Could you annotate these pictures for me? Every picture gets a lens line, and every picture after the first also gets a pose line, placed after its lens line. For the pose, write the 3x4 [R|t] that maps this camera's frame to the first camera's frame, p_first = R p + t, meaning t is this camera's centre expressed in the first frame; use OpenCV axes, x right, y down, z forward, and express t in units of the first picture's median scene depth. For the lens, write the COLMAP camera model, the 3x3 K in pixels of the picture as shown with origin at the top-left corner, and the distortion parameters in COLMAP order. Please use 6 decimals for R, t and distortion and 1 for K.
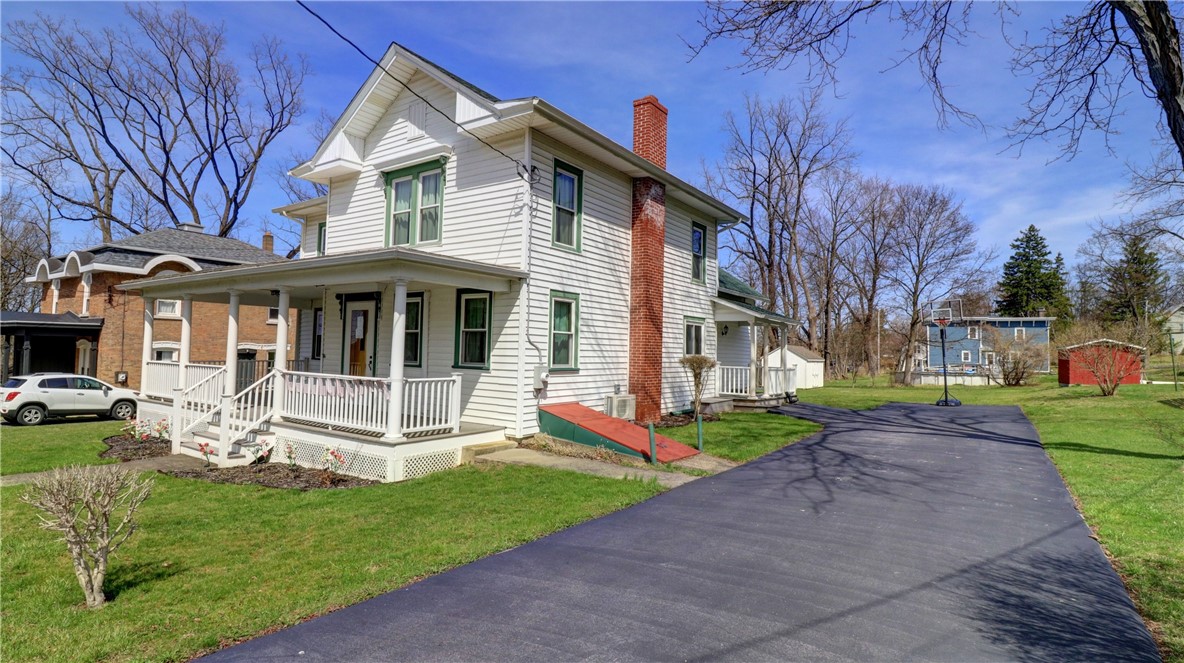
lens RADIAL K [[609.6, 0, 575.5], [0, 609.6, 326.3], [0, 0, 1]] dist [0.002841, -0.011384]
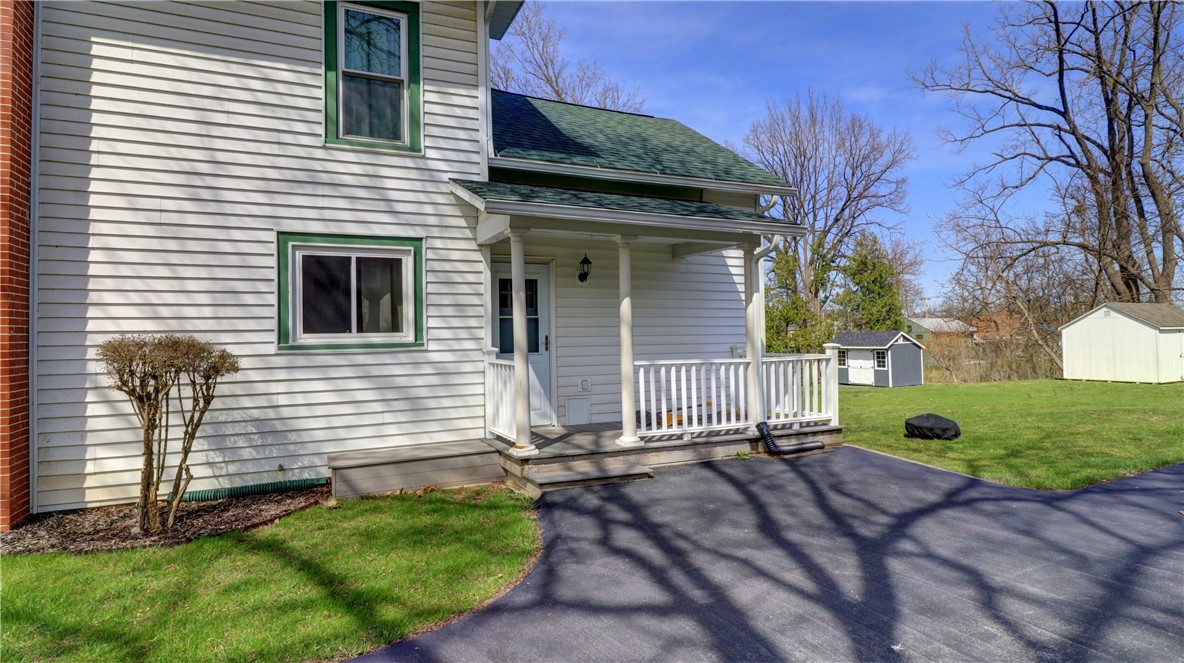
lens RADIAL K [[609.6, 0, 575.5], [0, 609.6, 326.3], [0, 0, 1]] dist [0.002841, -0.011384]
pose [[0.870036, -0.047871, -0.490659, 0.151457], [0.060382, 0.998128, 0.009688, 0.013669], [0.489277, -0.038056, 0.871298, 0.229911]]
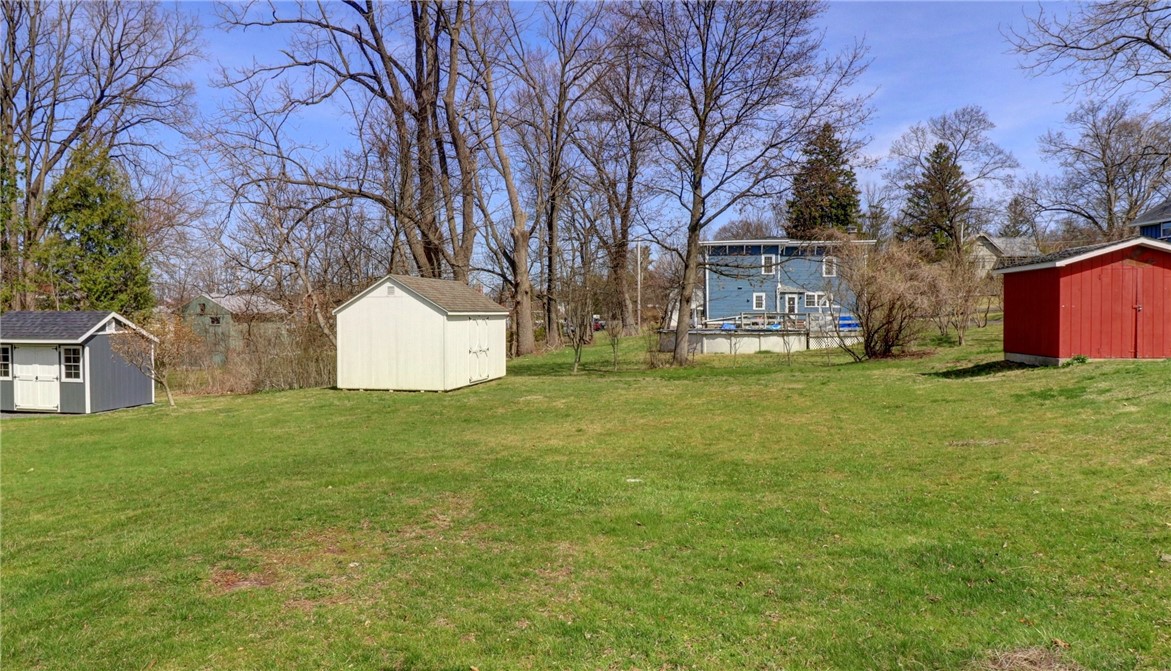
lens RADIAL K [[818.4, 0, 585.5], [0, 818.4, 335.5], [0, 0, 1]] dist [-0.058812, -0.000282]
pose [[0.924741, -0.035032, 0.378981, 0.202939], [0.005385, 0.996860, 0.079007, 0.022151], [-0.380558, -0.071020, 0.922026, 0.381942]]
